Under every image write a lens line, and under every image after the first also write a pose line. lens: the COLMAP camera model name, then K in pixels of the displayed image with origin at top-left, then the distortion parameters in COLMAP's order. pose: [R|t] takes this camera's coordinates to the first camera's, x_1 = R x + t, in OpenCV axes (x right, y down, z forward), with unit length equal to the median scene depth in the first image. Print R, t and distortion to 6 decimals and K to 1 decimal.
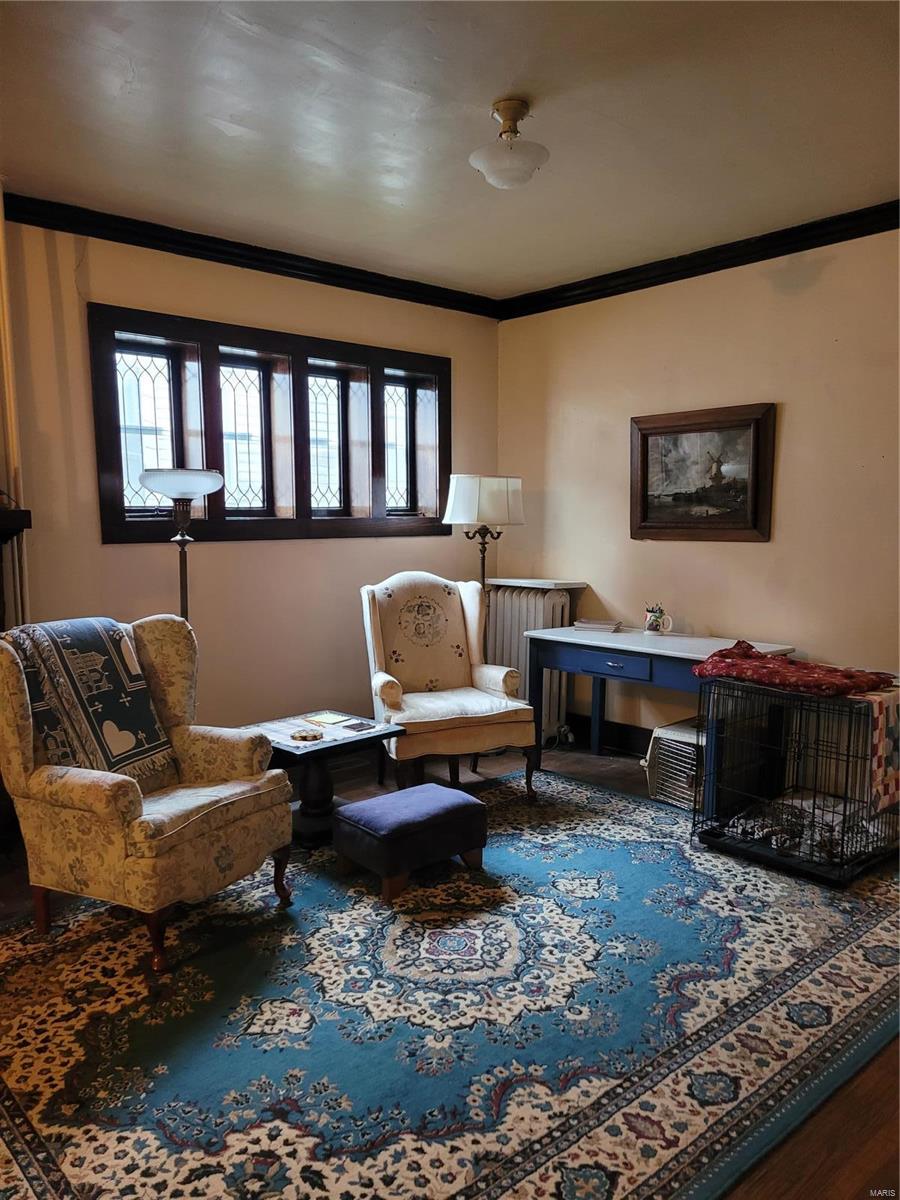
lens RADIAL K [[889.9, 0, 437.5], [0, 889.9, 603.8], [0, 0, 1]] dist [0.058980, -0.039948]
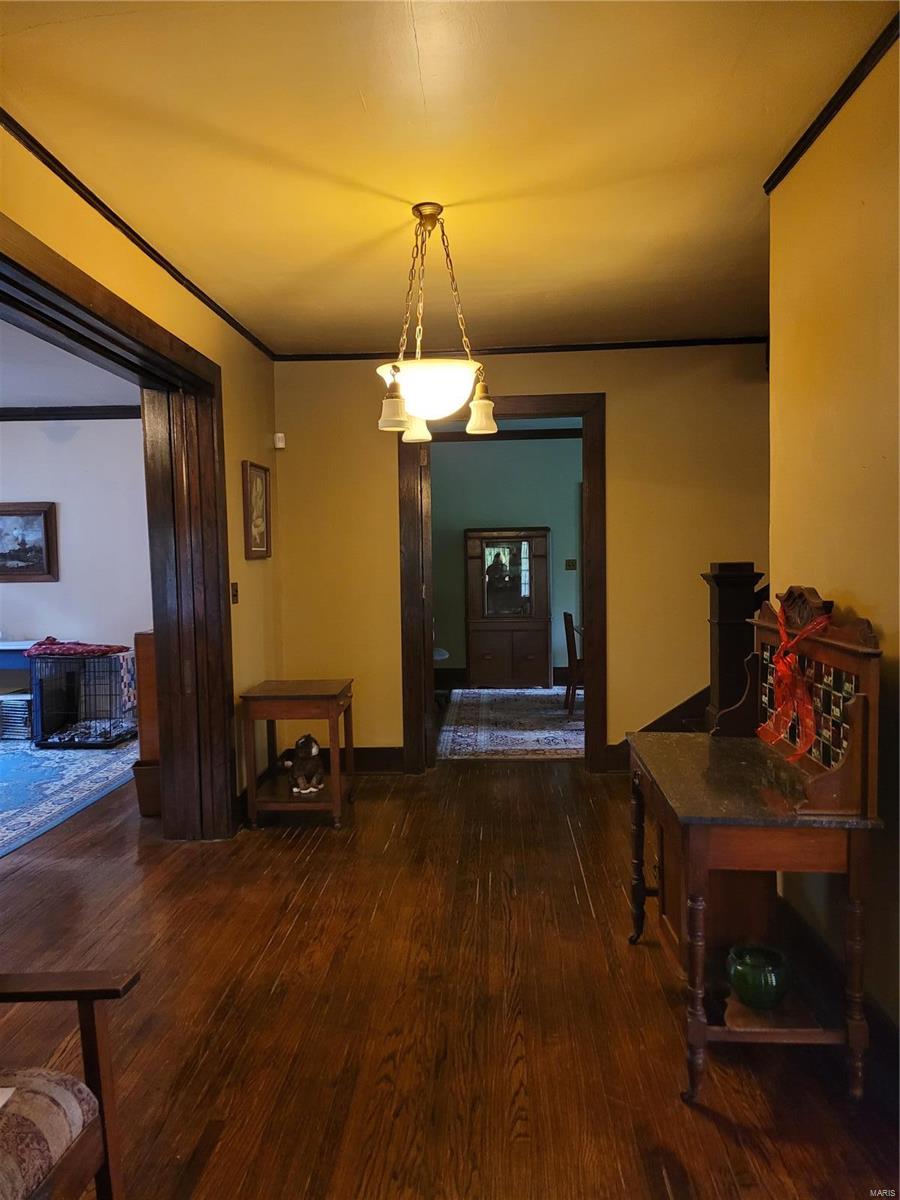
lens RADIAL K [[889.9, 0, 439.3], [0, 889.9, 607.8], [0, 0, 1]] dist [0.058980, -0.039948]
pose [[0.711756, -0.056065, 0.700186, -0.386483], [0.087514, 0.996121, -0.009200, 0.073973], [-0.696954, 0.067825, 0.713901, -0.890421]]
